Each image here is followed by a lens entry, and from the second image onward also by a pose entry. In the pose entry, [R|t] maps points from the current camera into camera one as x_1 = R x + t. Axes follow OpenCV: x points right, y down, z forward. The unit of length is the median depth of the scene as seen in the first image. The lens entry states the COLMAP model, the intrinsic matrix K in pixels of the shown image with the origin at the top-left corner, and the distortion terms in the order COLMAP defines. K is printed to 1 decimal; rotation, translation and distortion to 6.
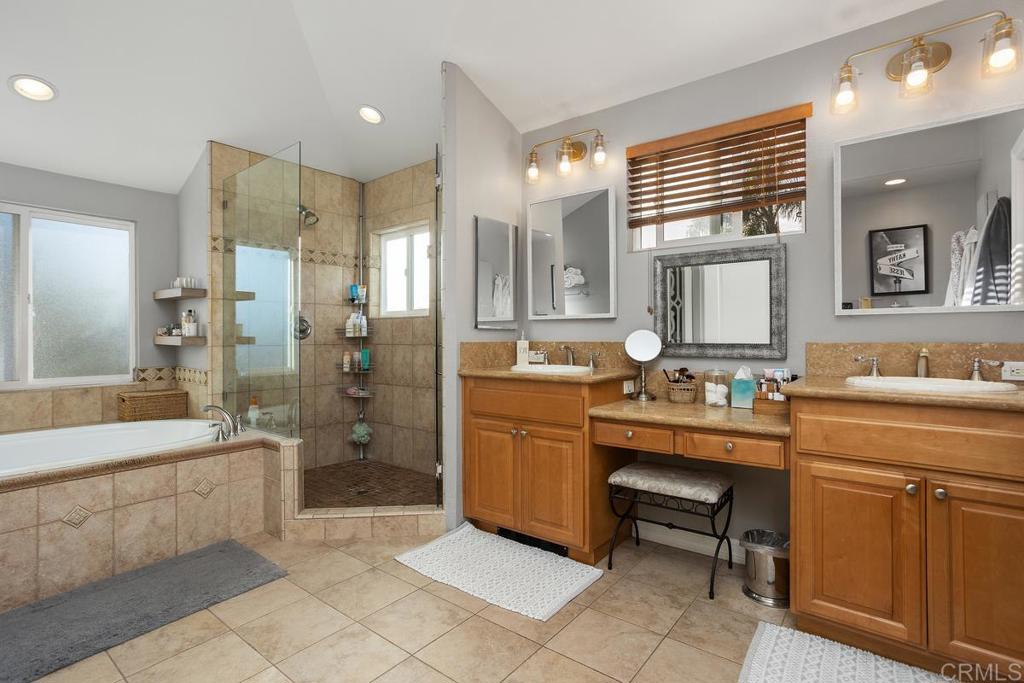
lens RADIAL K [[497.4, 0, 509.5], [0, 497.4, 341.3], [0, 0, 1]] dist [-0.054778, 0.036888]
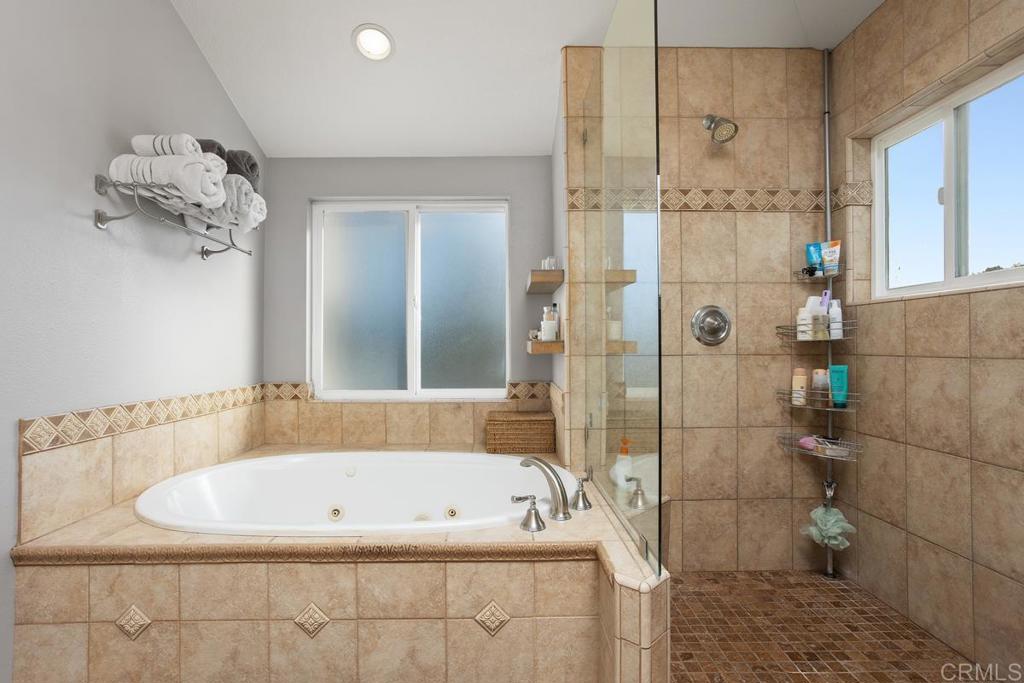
lens RADIAL K [[497.4, 0, 509.5], [0, 497.4, 341.3], [0, 0, 1]] dist [-0.054778, 0.036888]
pose [[0.636645, -0.007479, -0.771121, -0.121989], [-0.005385, 0.999885, -0.014144, 0.000711], [0.771138, 0.013157, 0.636532, 0.429357]]
